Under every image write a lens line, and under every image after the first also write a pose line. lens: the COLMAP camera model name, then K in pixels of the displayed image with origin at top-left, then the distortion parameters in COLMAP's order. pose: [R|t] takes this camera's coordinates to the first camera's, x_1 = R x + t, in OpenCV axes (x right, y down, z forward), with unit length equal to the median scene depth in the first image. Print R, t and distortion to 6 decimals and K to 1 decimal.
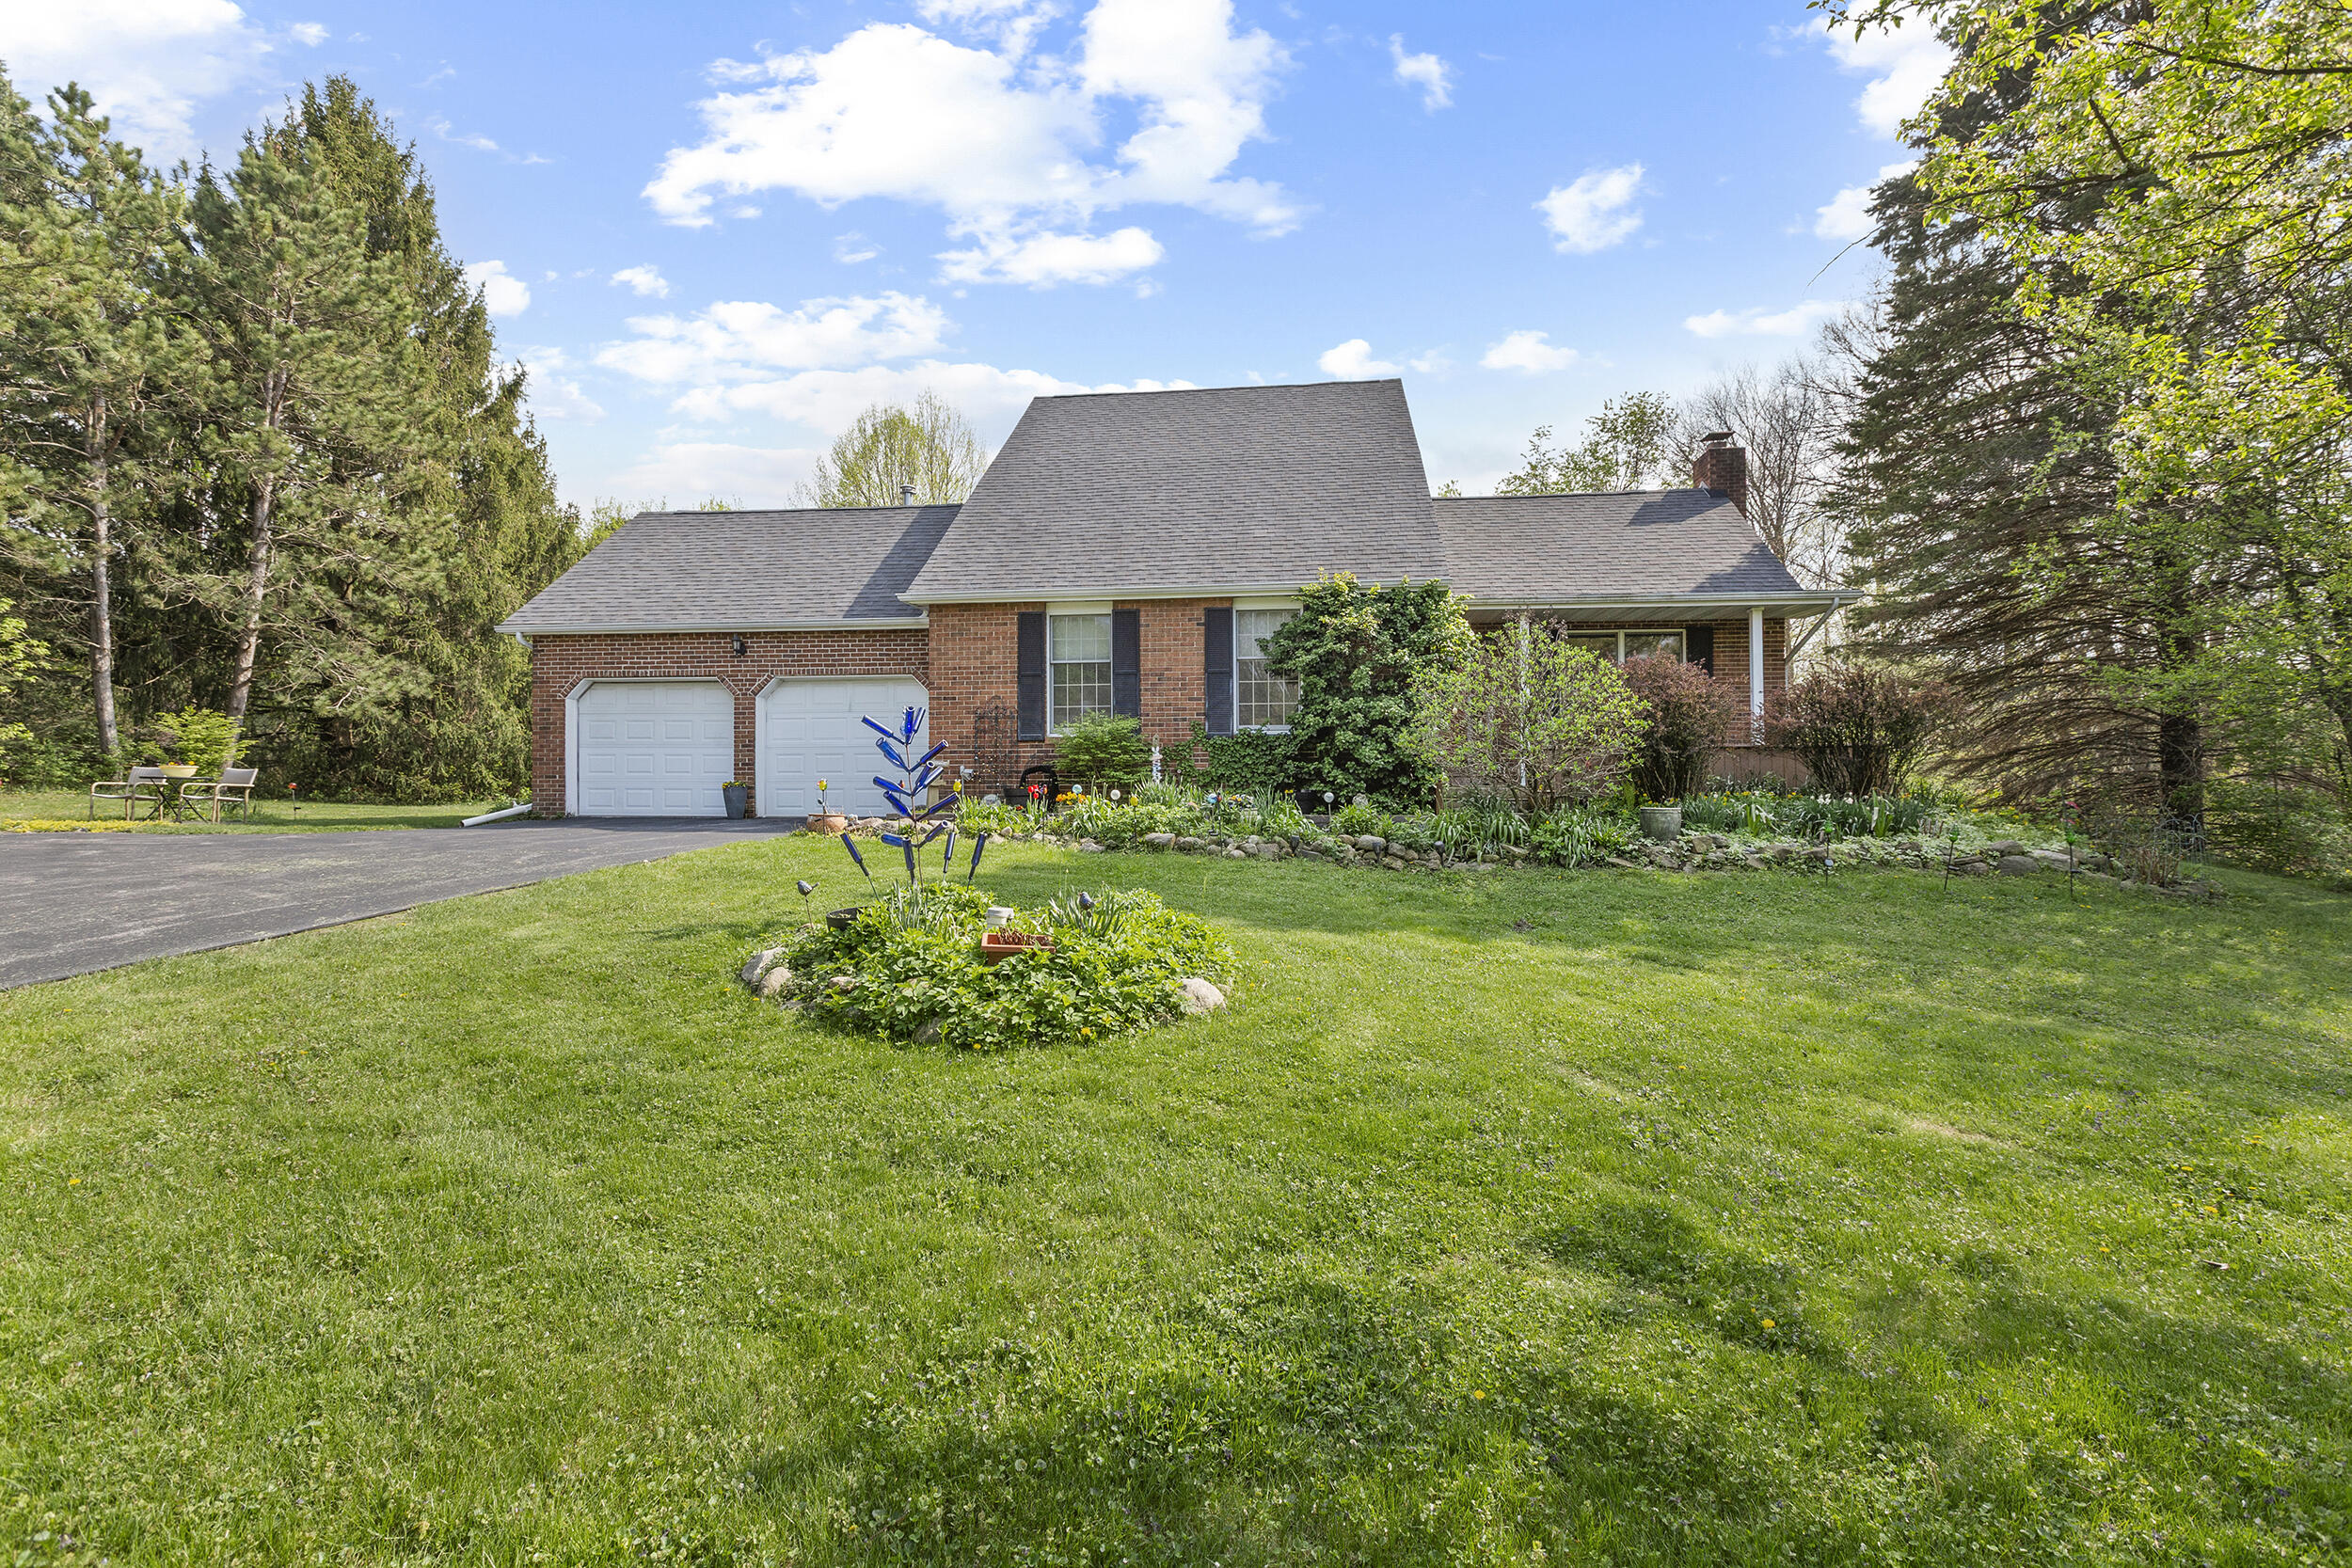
lens RADIAL K [[1065.3, 0, 1164.4], [0, 1065.3, 775.9], [0, 0, 1]] dist [0.003024, -0.000617]
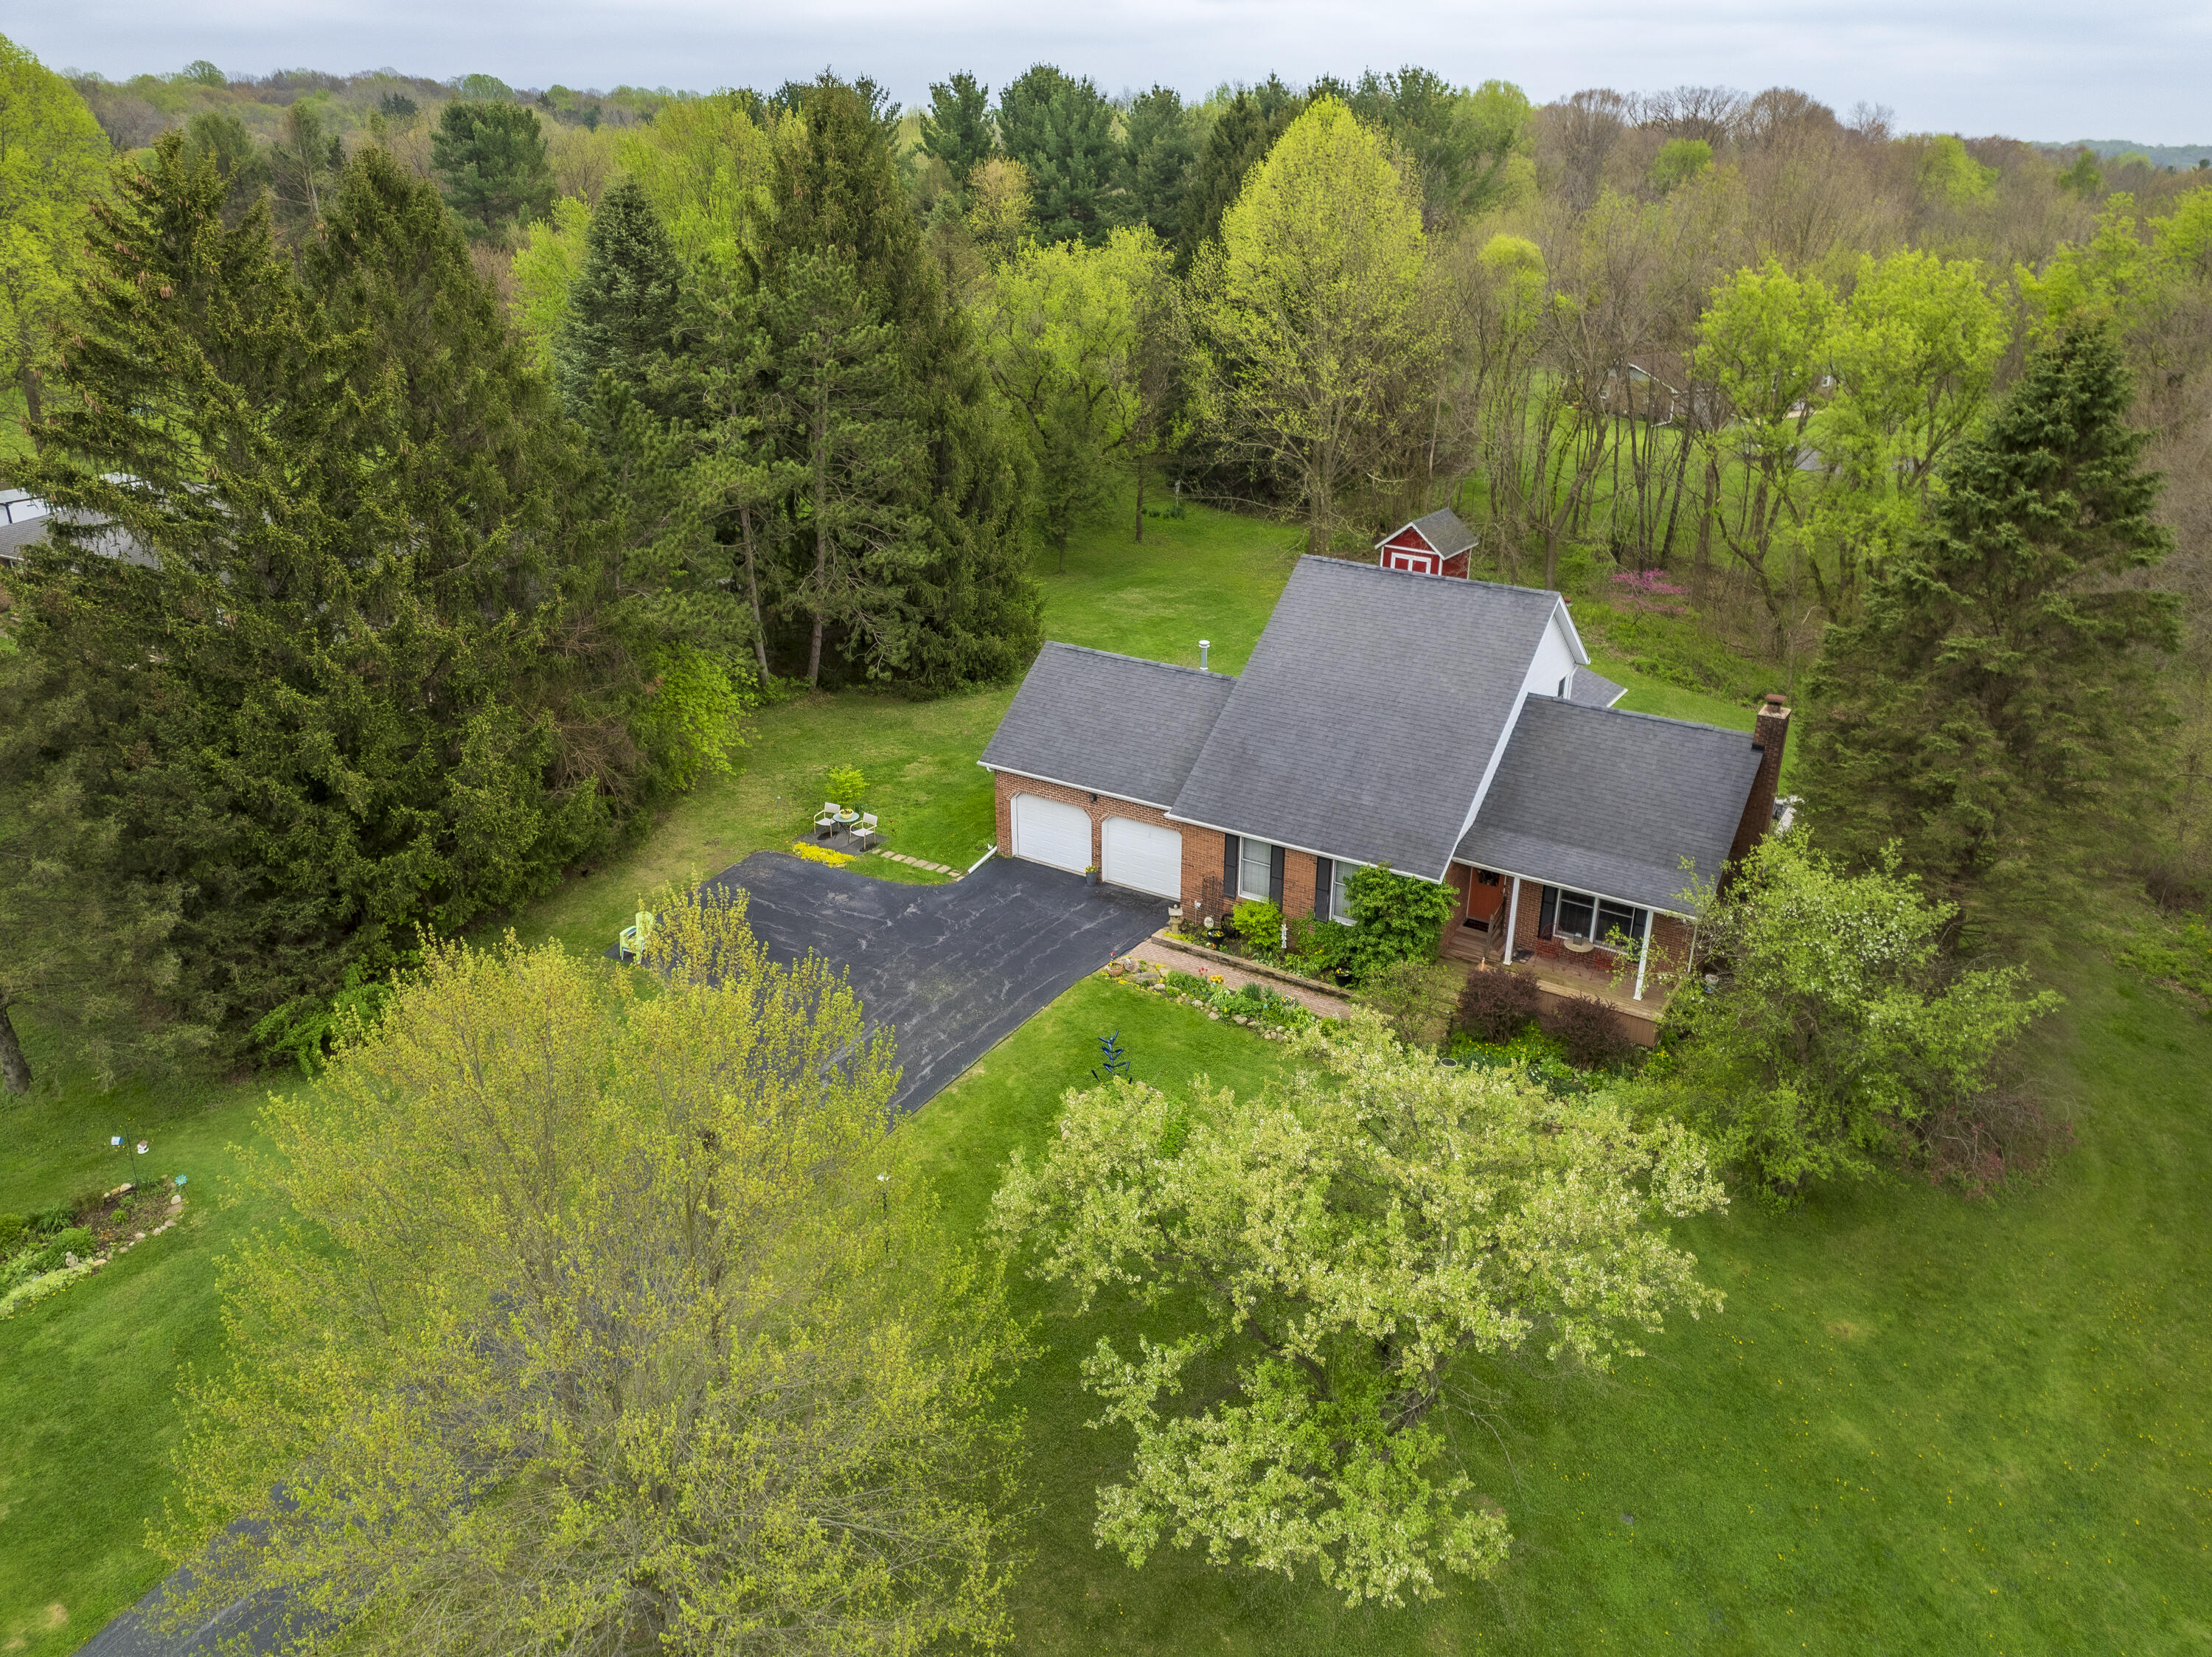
lens RADIAL K [[1563.8, 0, 1103.5], [0, 1563.8, 814.7], [0, 0, 1]] dist [-0.035061, 0.017469]
pose [[0.905825, 0.165402, -0.390031, 0.738575], [0.003203, 0.917937, 0.396713, -1.285473], [0.423641, -0.360601, 0.830960, -1.363632]]
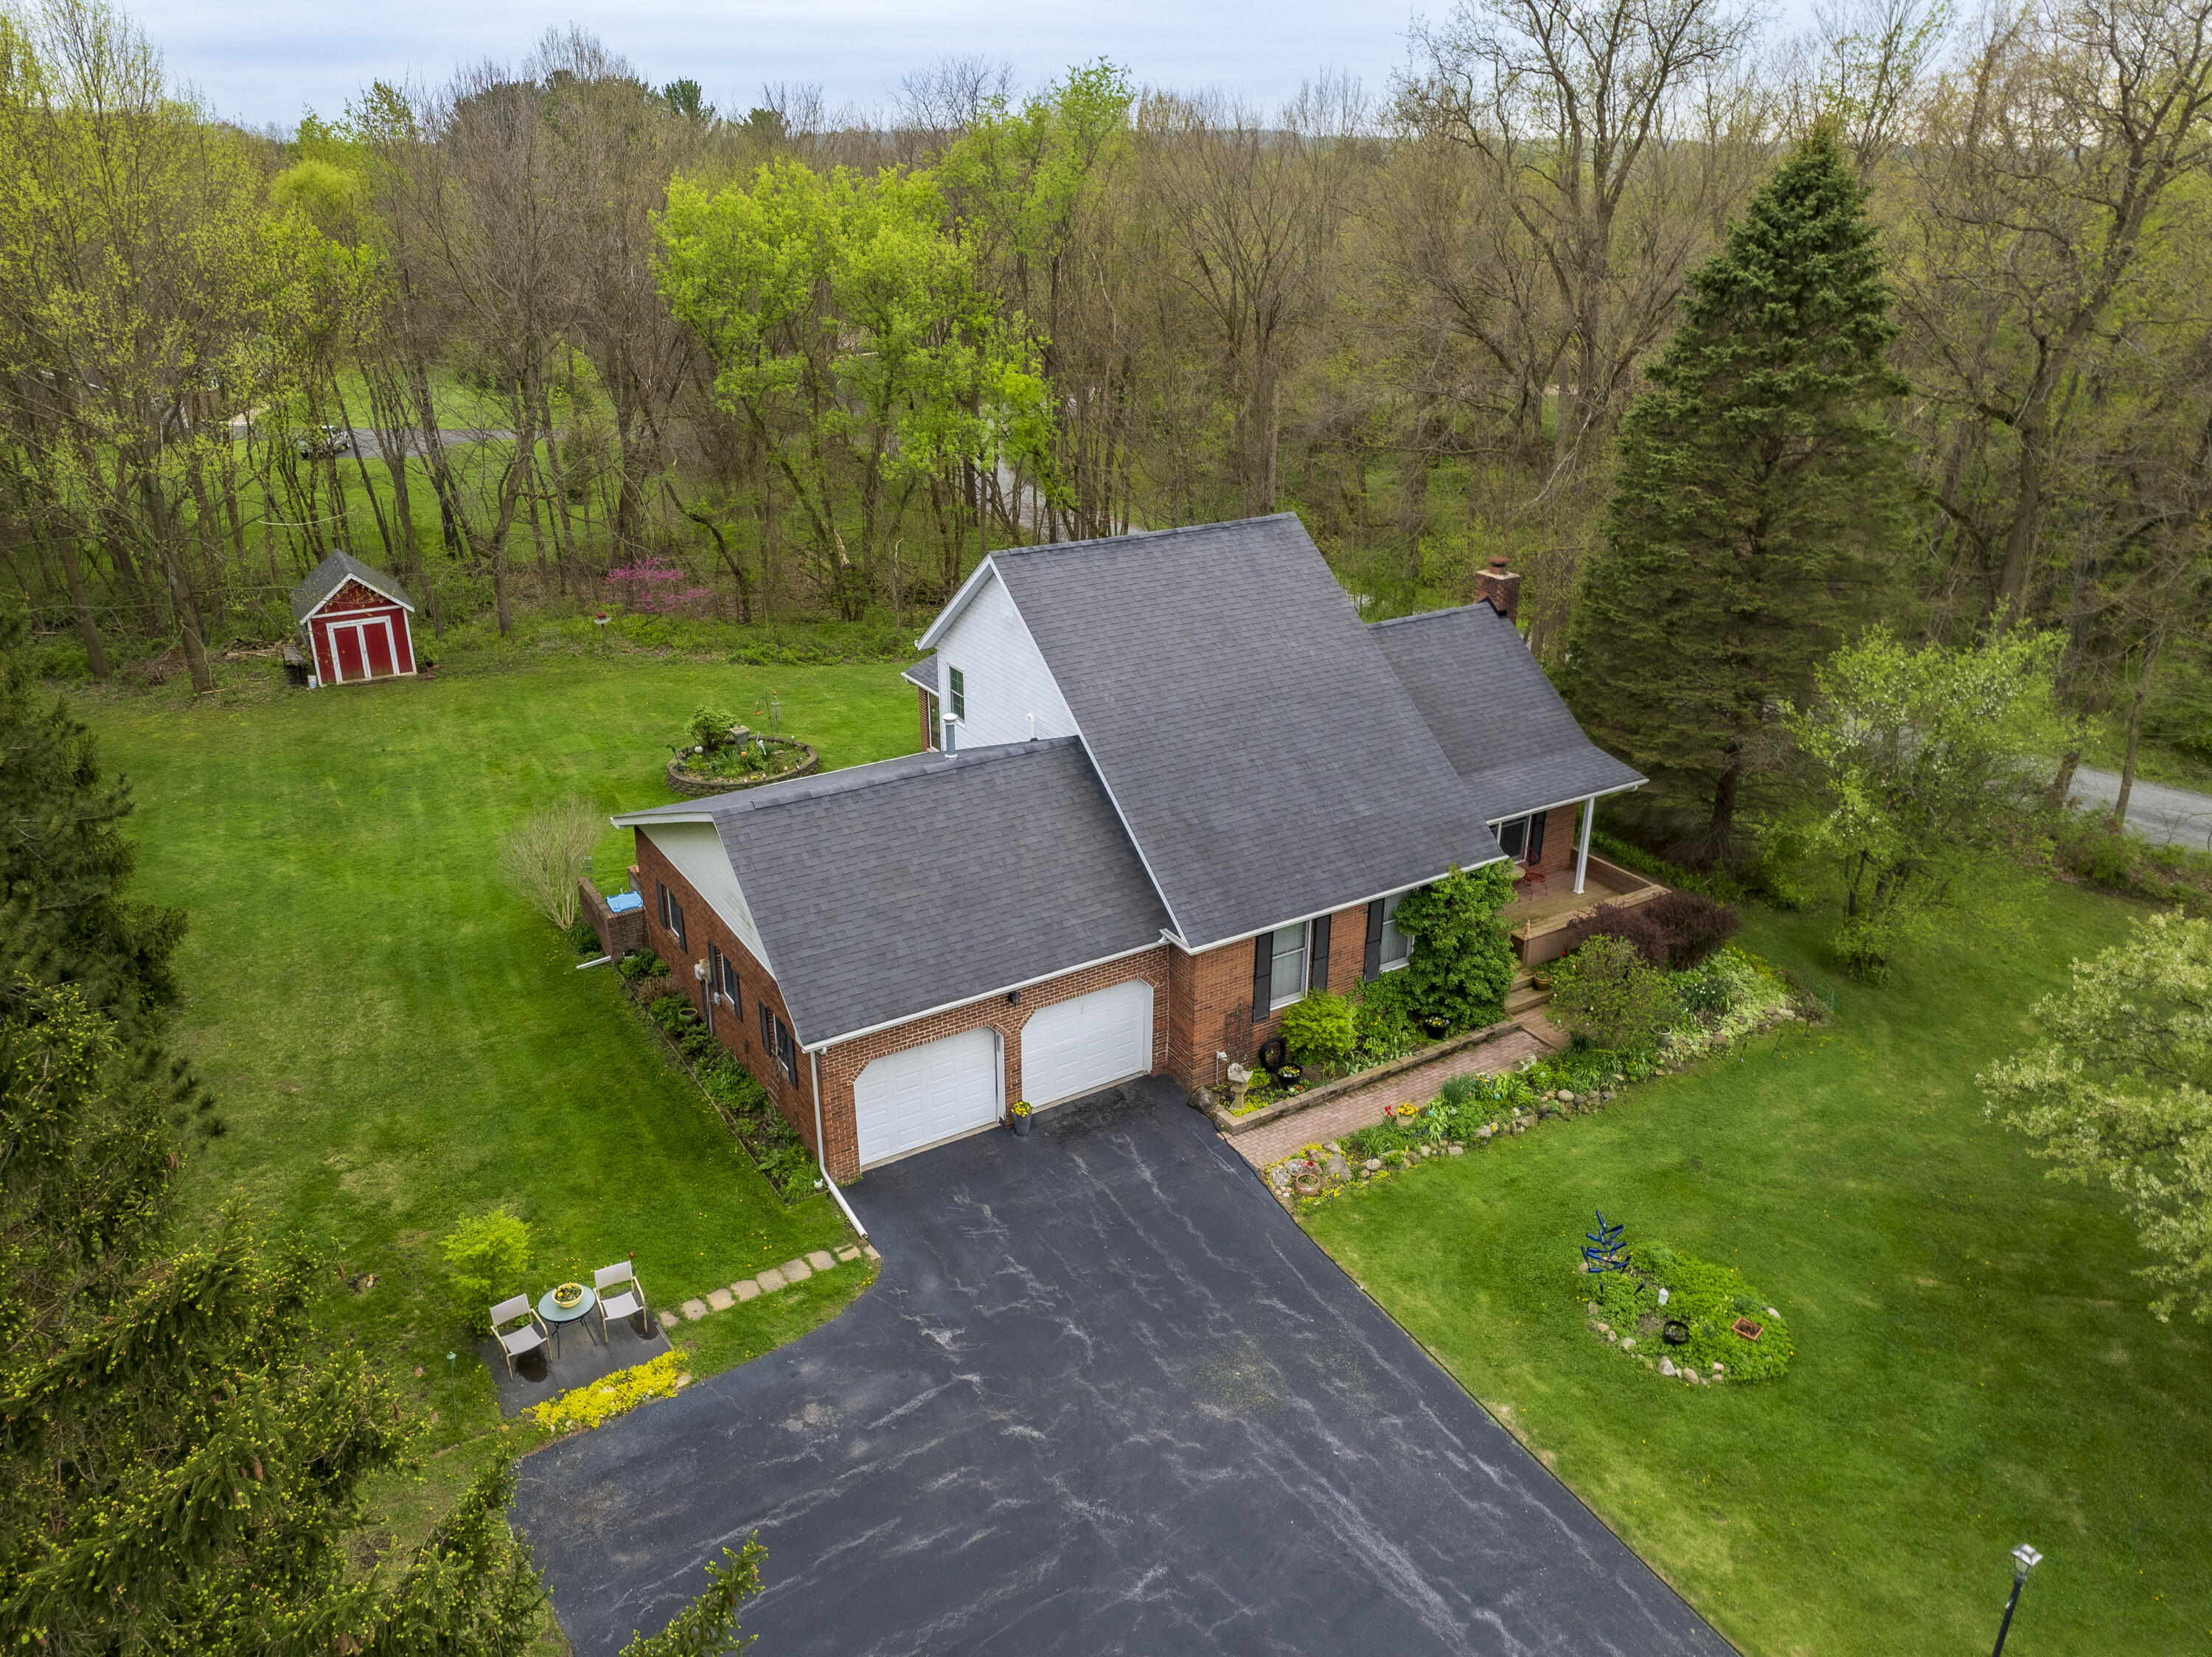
lens RADIAL K [[1563.8, 0, 1103.3], [0, 1563.8, 821.0], [0, 0, 1]] dist [-0.035061, 0.017469]
pose [[0.772663, -0.249443, 0.583755, -1.363911], [-0.003737, 0.917762, 0.397113, -1.043410], [-0.634805, -0.309016, 0.708189, -0.176202]]
